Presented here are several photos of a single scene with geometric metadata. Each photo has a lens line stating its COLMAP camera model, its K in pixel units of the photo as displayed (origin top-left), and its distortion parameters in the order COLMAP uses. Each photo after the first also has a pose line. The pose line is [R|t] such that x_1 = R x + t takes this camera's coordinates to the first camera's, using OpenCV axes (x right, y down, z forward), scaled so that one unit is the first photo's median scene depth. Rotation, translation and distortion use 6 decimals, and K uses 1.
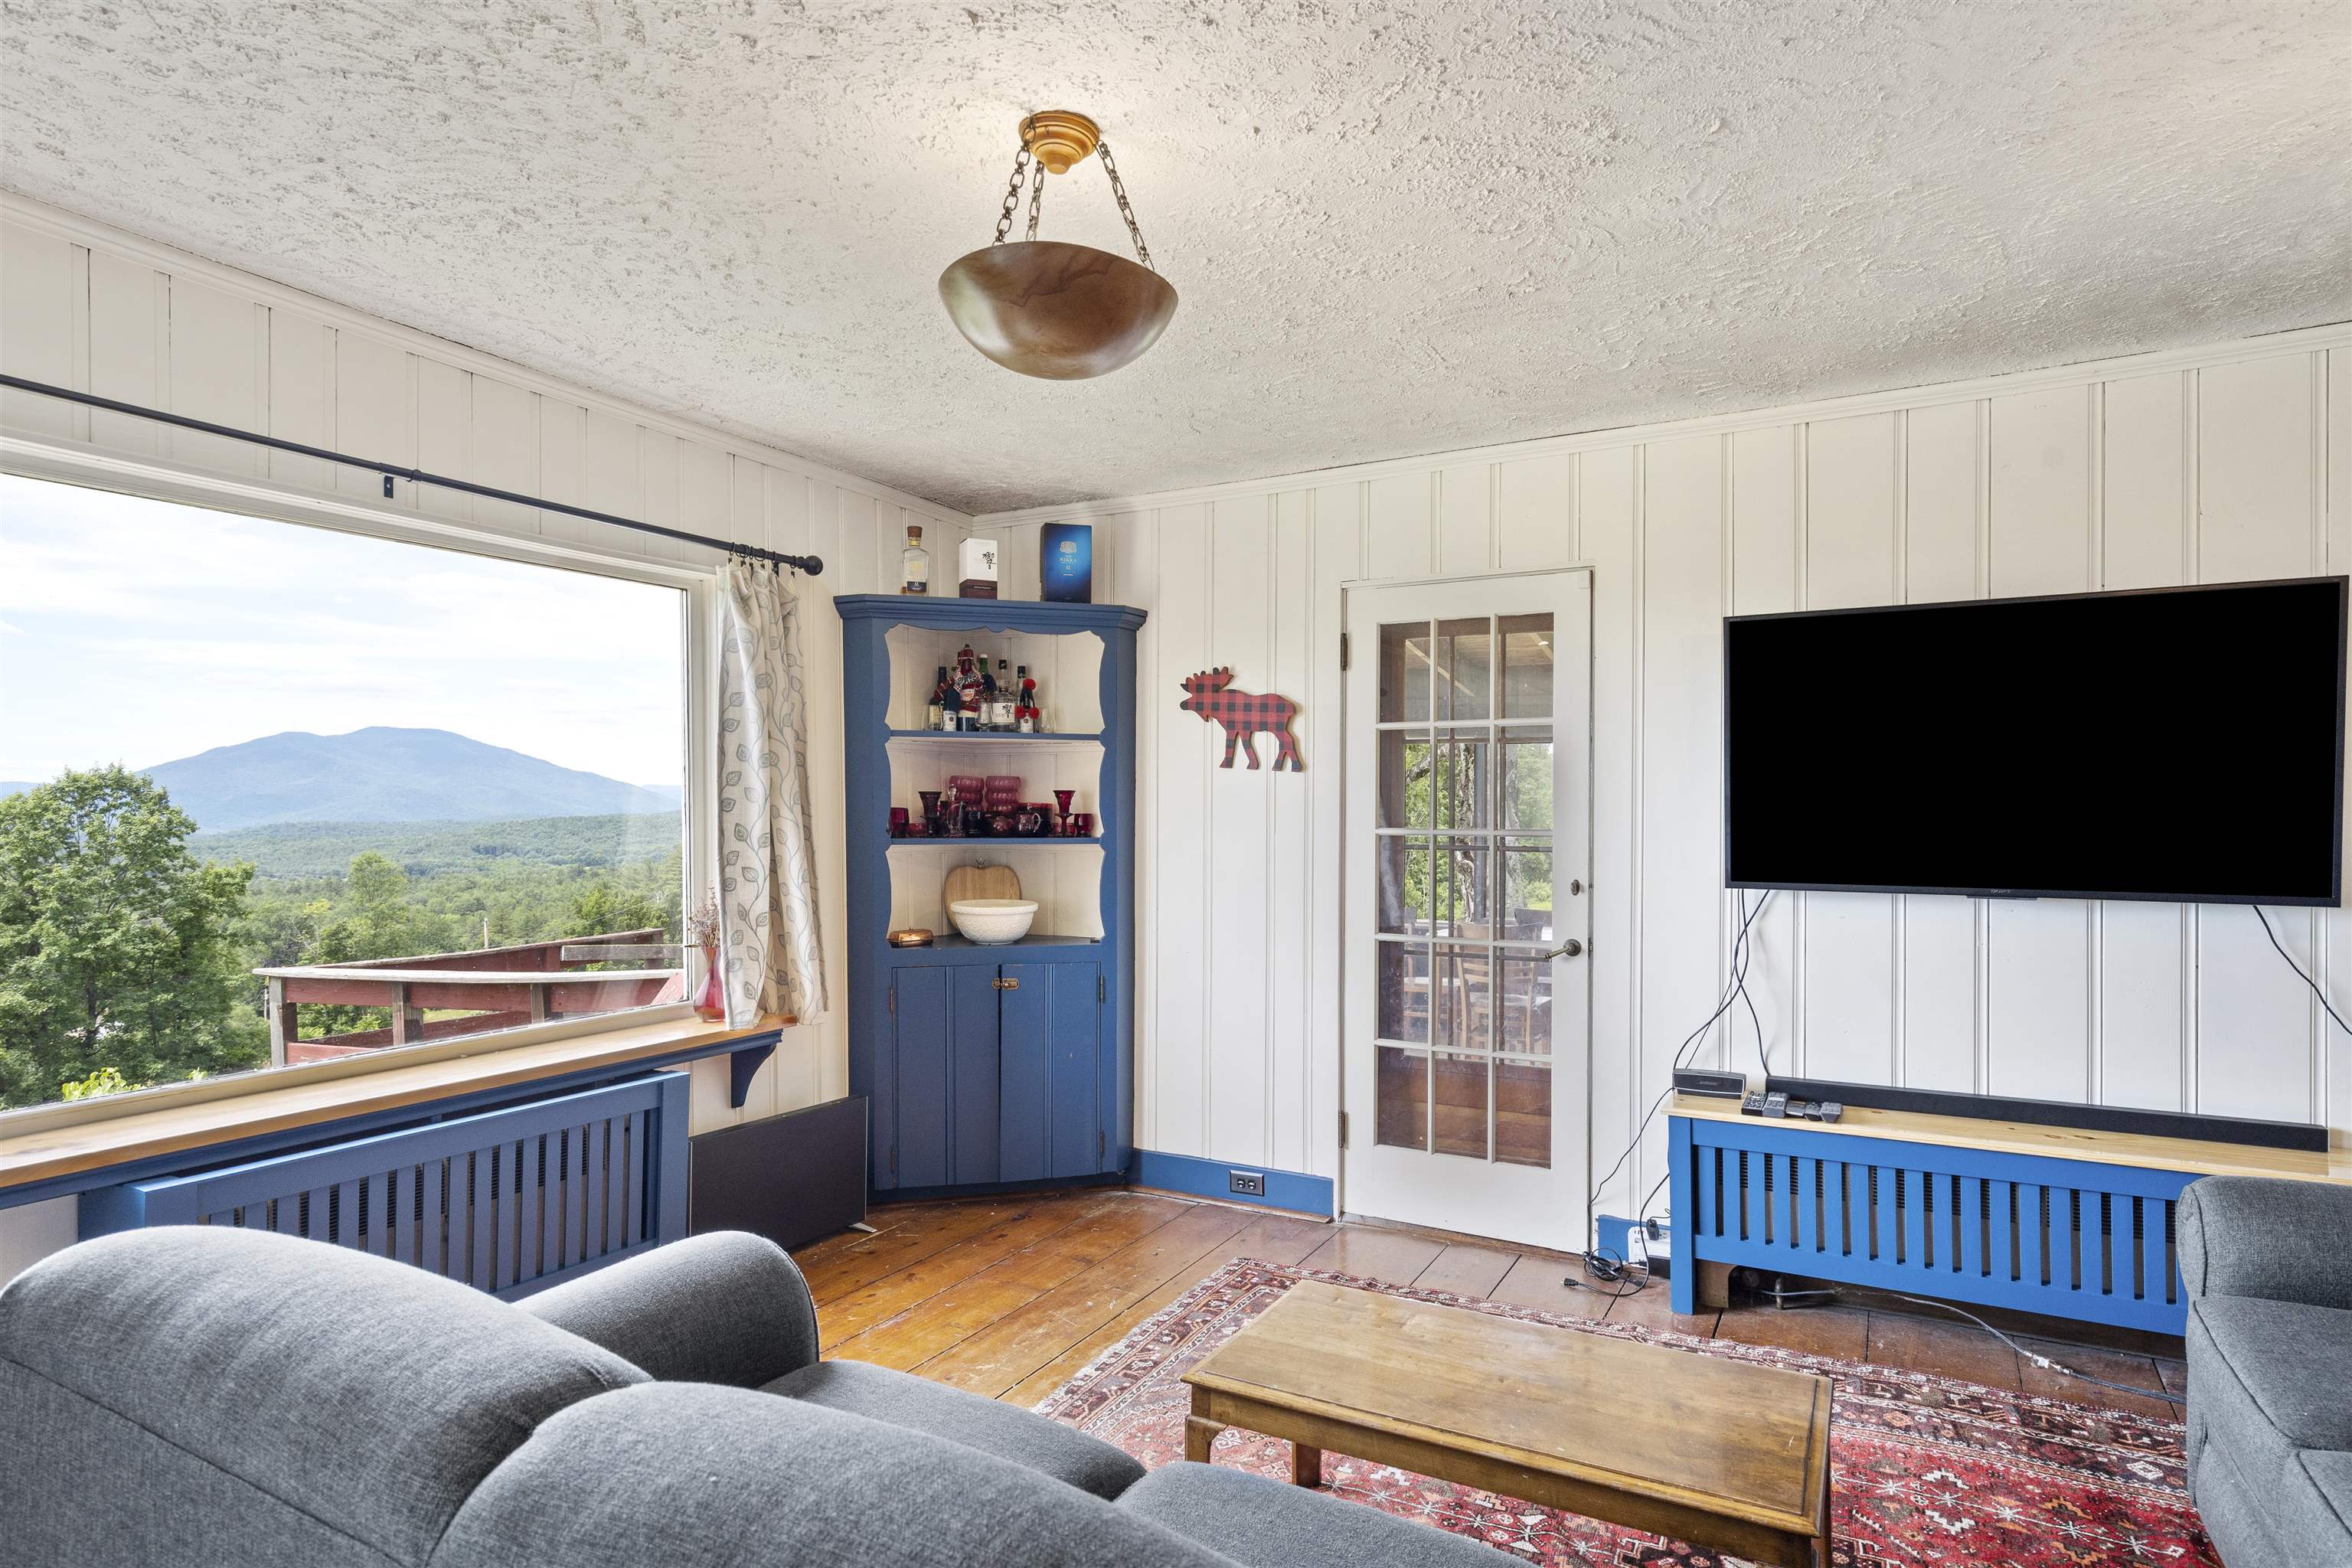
lens RADIAL K [[1312.4, 0, 1173.9], [0, 1312.4, 816.1], [0, 0, 1]] dist [-0.000586, 0.000017]
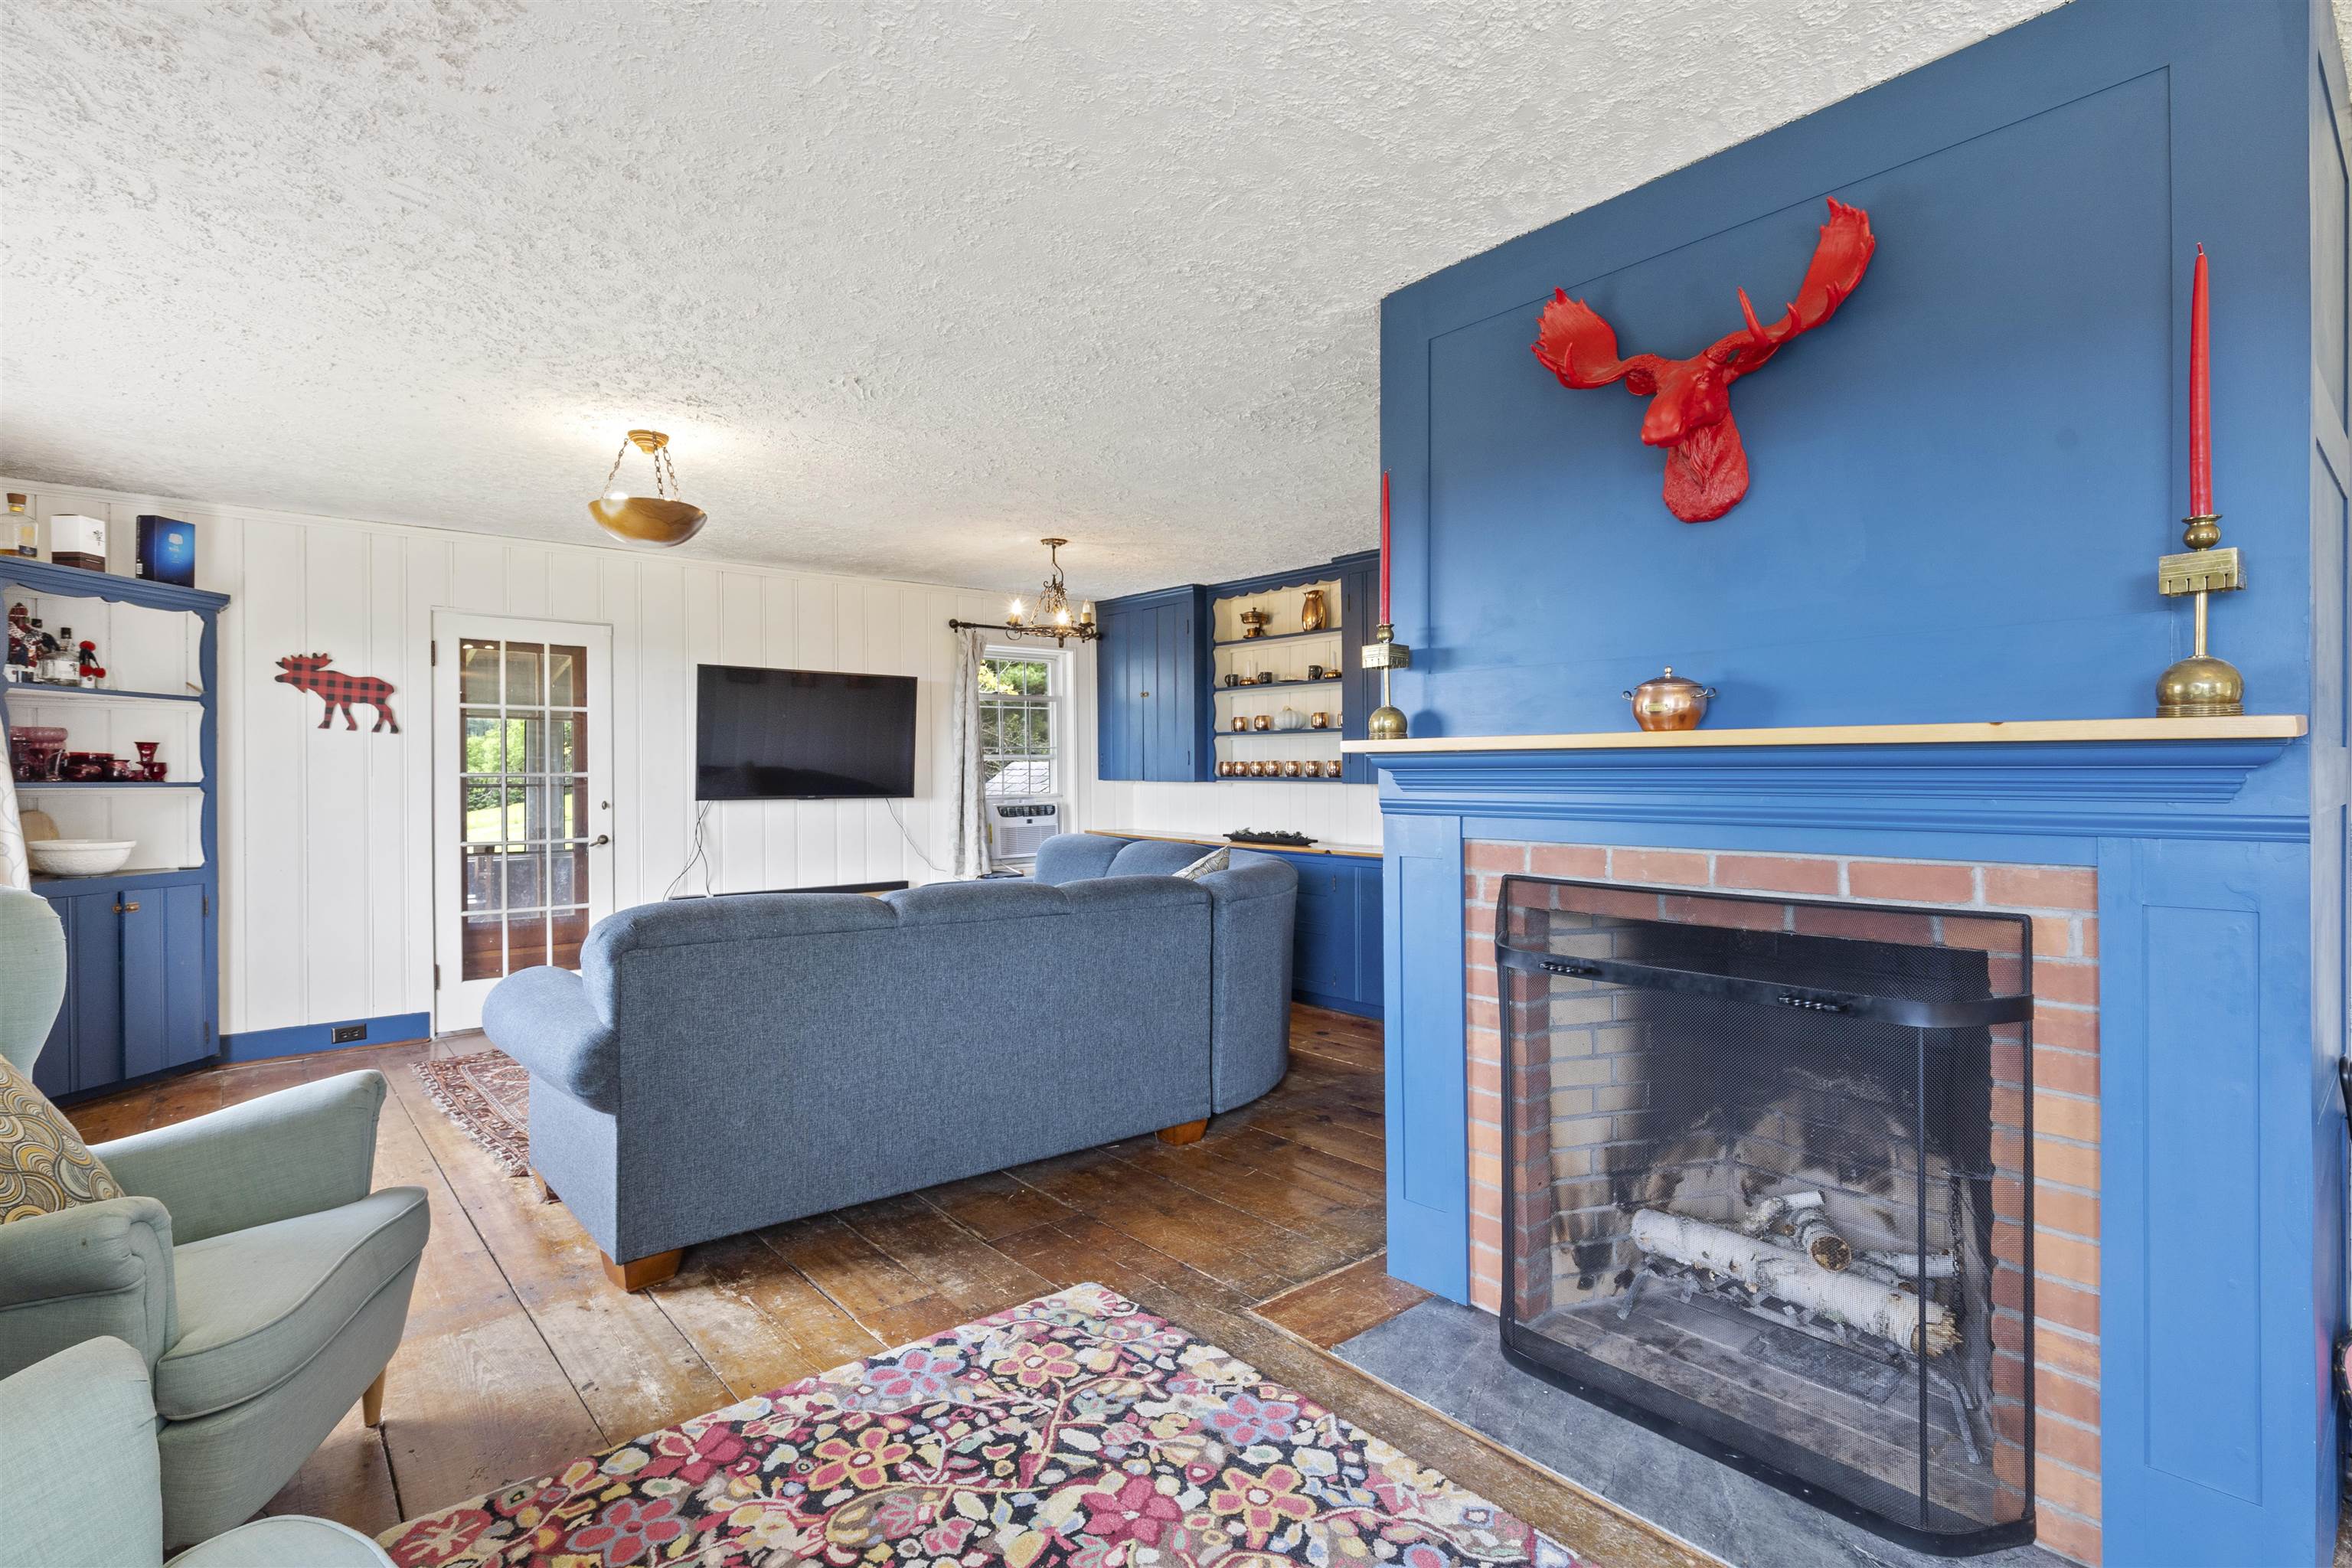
lens RADIAL K [[1093.4, 0, 1176.0], [0, 1093.4, 784.0], [0, 0, 1]] dist [-0.000640, 0.000474]
pose [[0.358929, -0.008561, 0.933325, -0.688952], [0.008181, 0.999948, 0.006026, 0.020310], [-0.933329, 0.005473, 0.358981, -0.209626]]
